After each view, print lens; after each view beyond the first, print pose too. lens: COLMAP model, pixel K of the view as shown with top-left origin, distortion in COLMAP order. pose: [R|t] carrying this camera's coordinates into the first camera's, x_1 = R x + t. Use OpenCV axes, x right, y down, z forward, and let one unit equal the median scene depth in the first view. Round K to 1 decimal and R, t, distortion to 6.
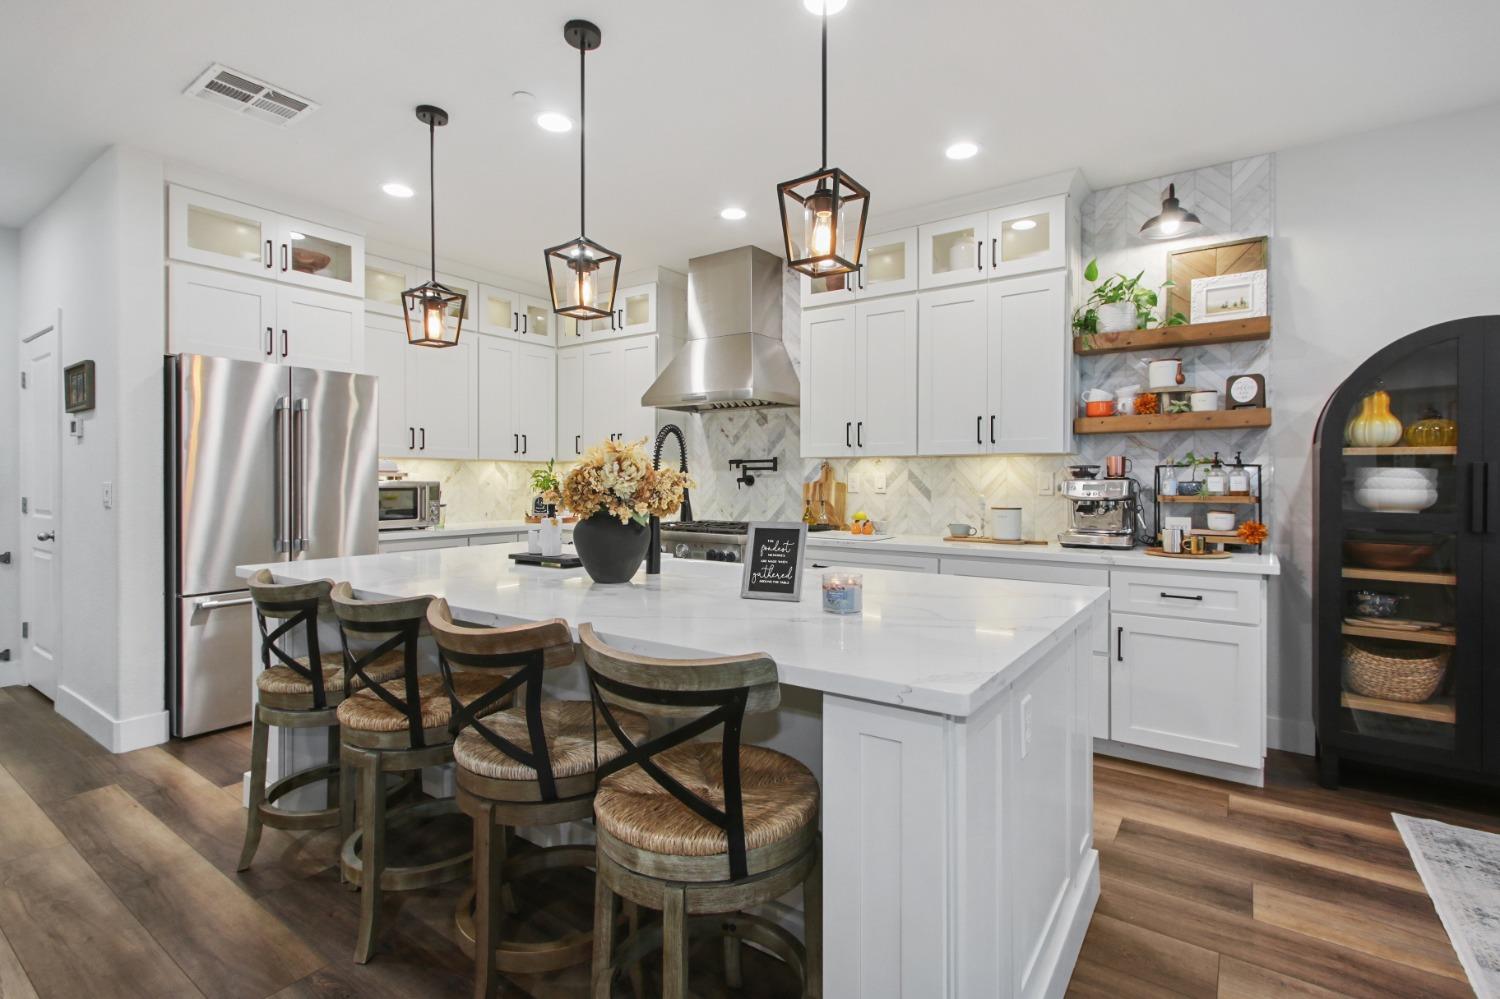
lens RADIAL K [[702.8, 0, 754.2], [0, 702.8, 480.7], [0, 0, 1]] dist [0.001594, 0.000264]
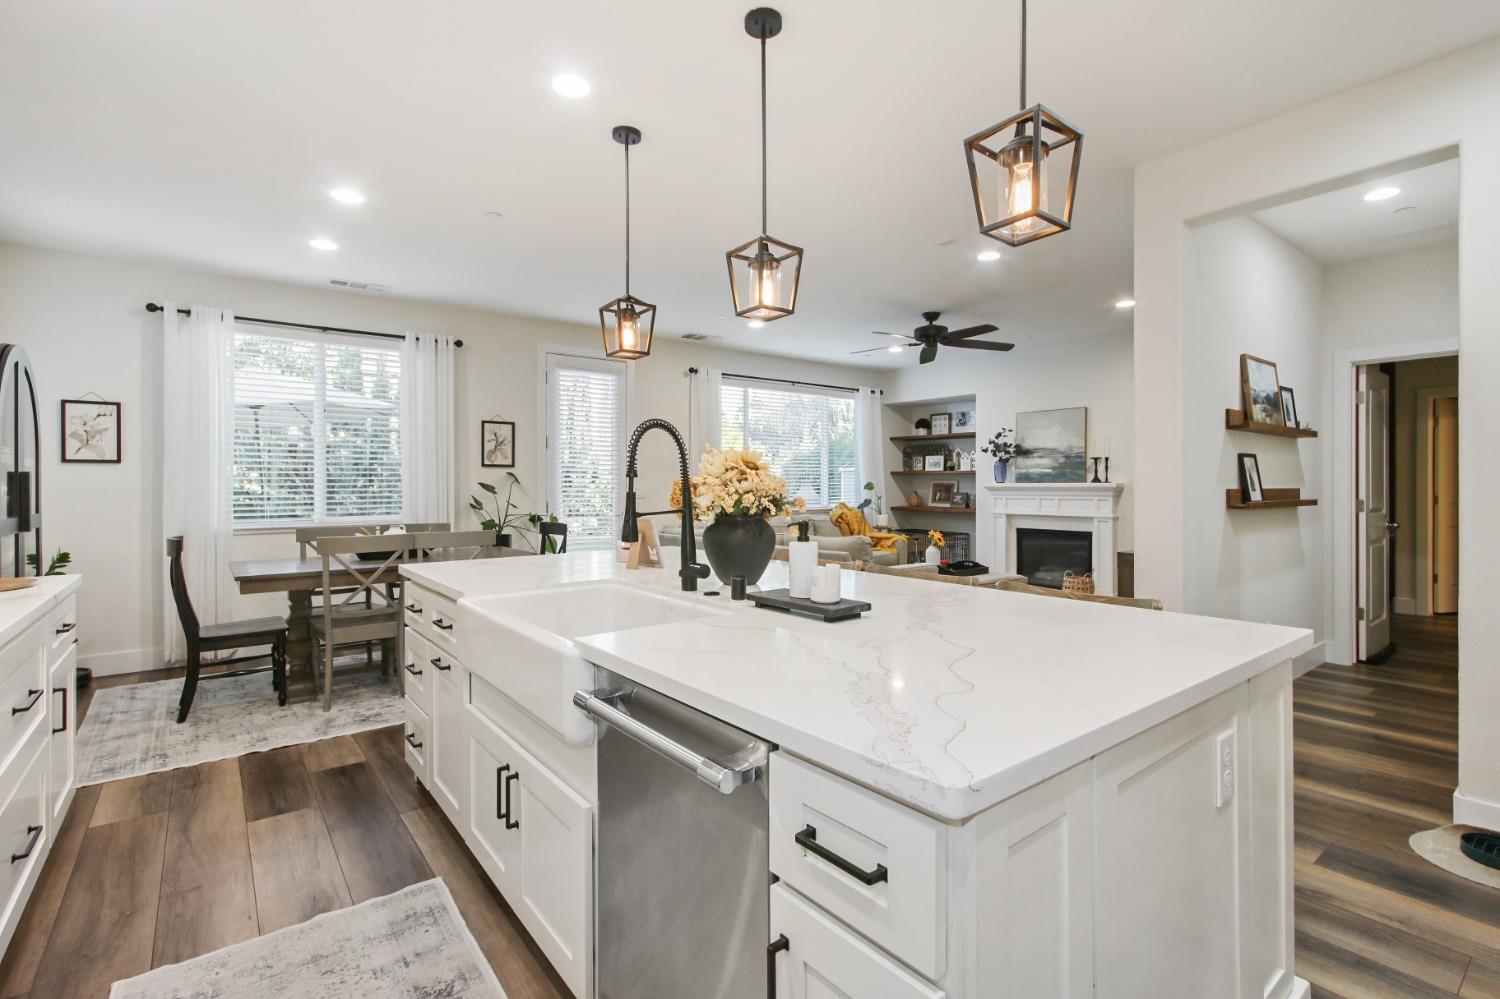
lens RADIAL K [[695.9, 0, 767.7], [0, 695.9, 480.7], [0, 0, 1]] dist [0.000877, -0.000225]
pose [[-0.961023, 0.002097, 0.276459, -0.353136], [0.001300, 0.999994, -0.003069, -0.004481], [-0.276464, -0.002590, -0.961021, 1.321832]]
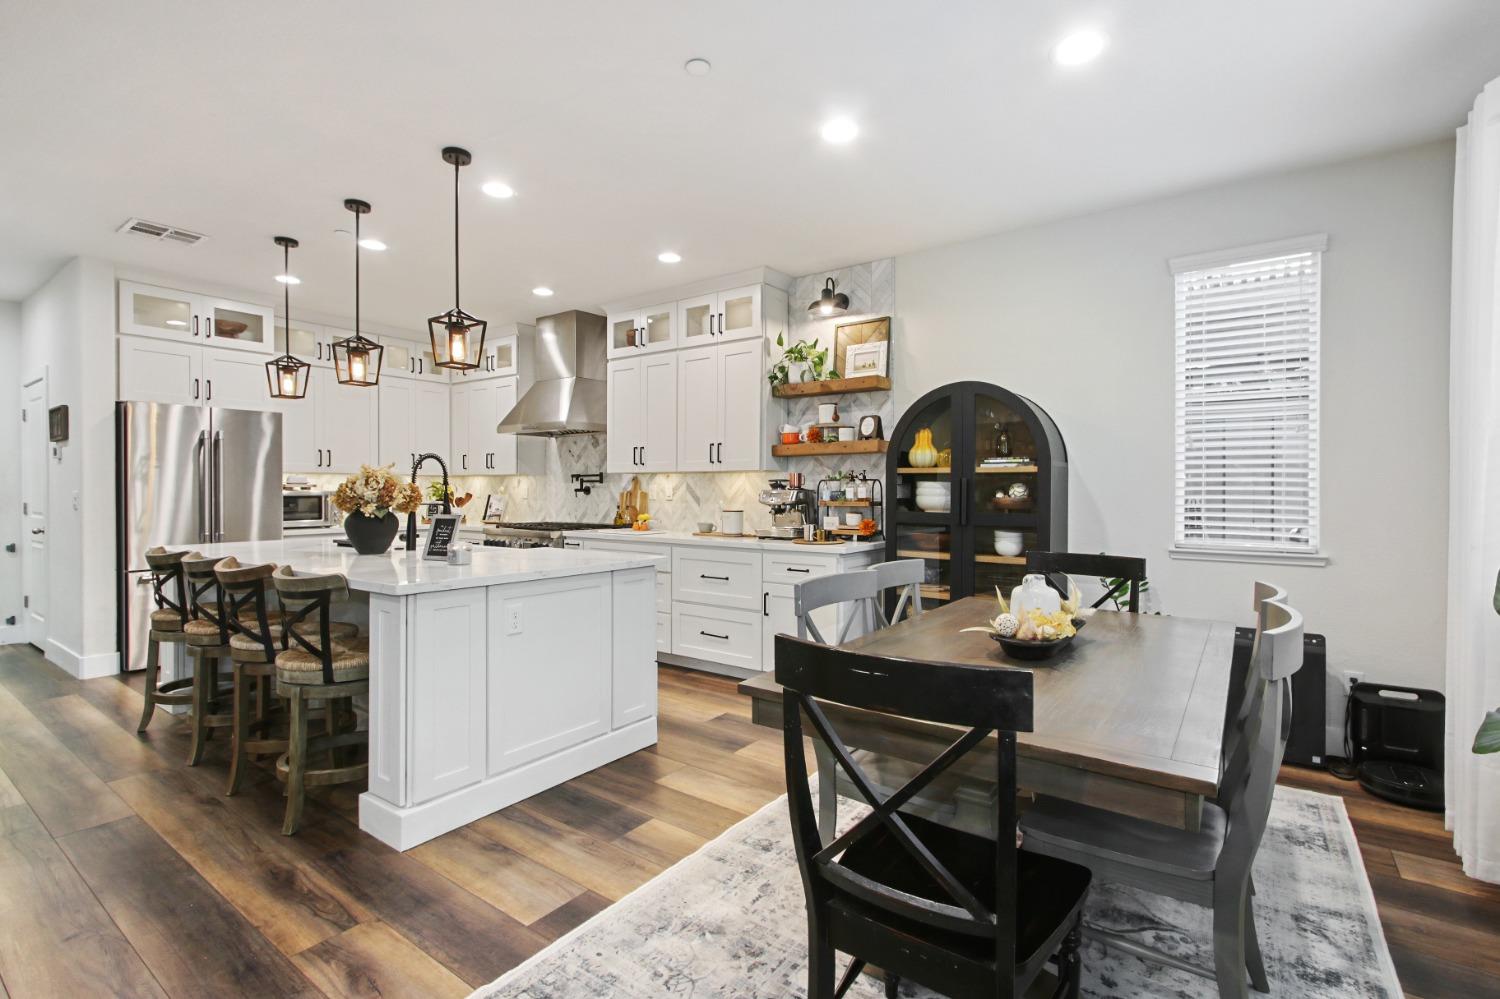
lens RADIAL K [[689.9, 0, 754.2], [0, 689.9, 493.6], [0, 0, 1]] dist [-0.000021, -0.000149]
pose [[0.999922, 0.000240, -0.012465, 0.454577], [-0.000196, 0.999994, 0.003586, 0.001146], [0.012466, -0.003583, 0.999916, -0.365310]]
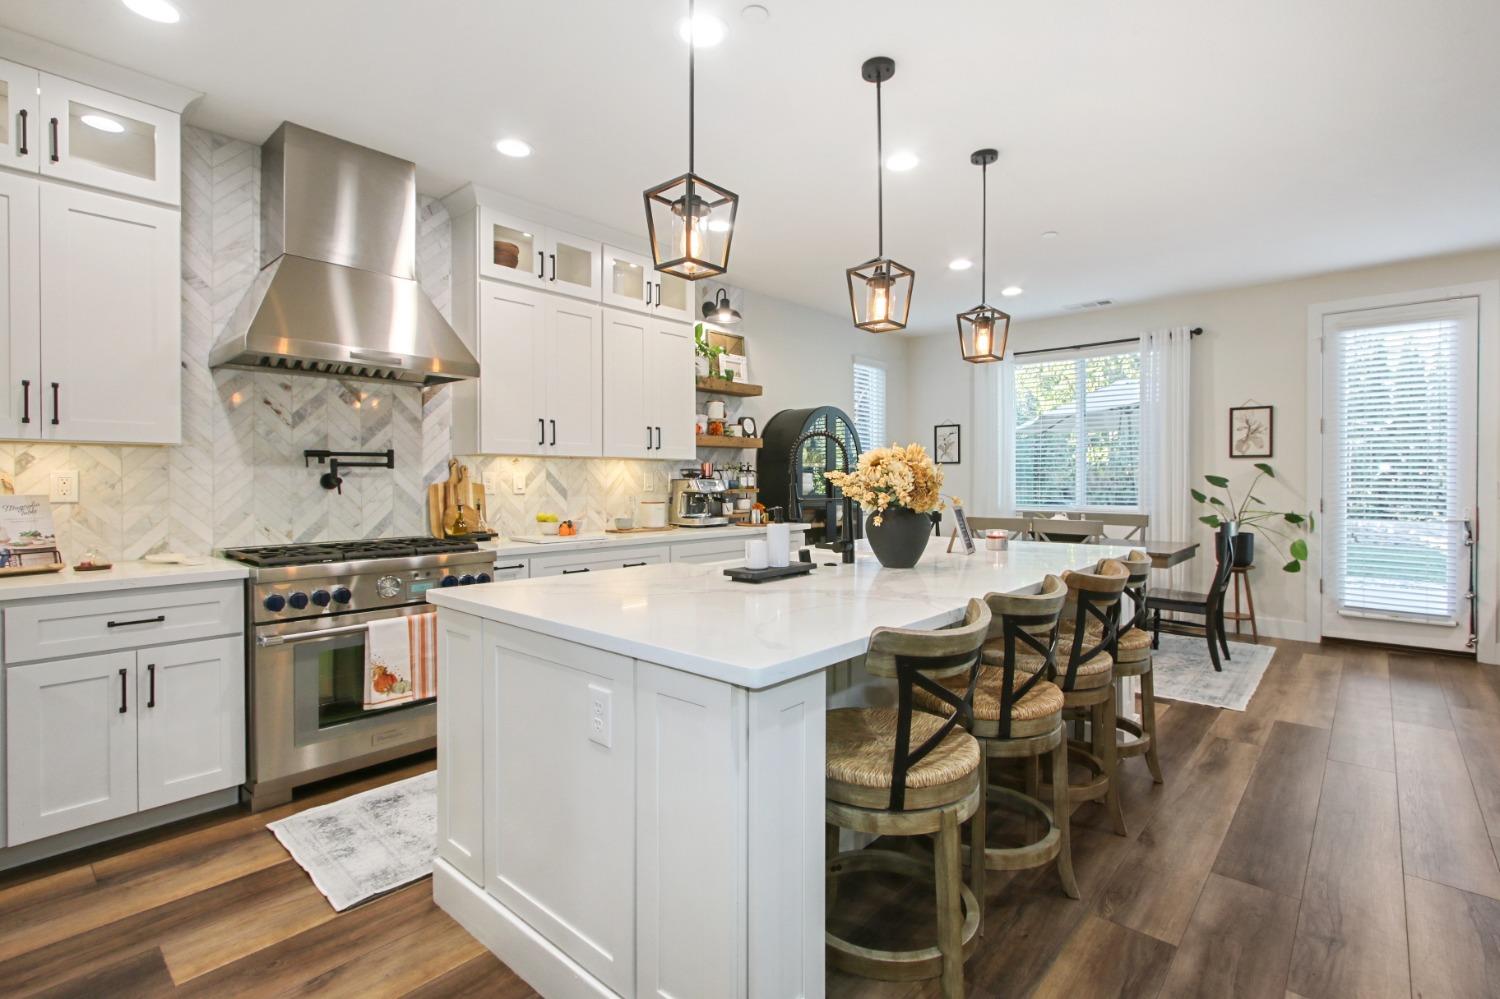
lens RADIAL K [[702.4, 0, 761.1], [0, 702.4, 482.9], [0, 0, 1]] dist [0.001647, 0.000390]
pose [[0.107497, -0.007406, 0.994178, -0.932196], [0.003231, 0.999970, 0.007099, -0.003393], [-0.994200, 0.002449, 0.107517, 0.737285]]
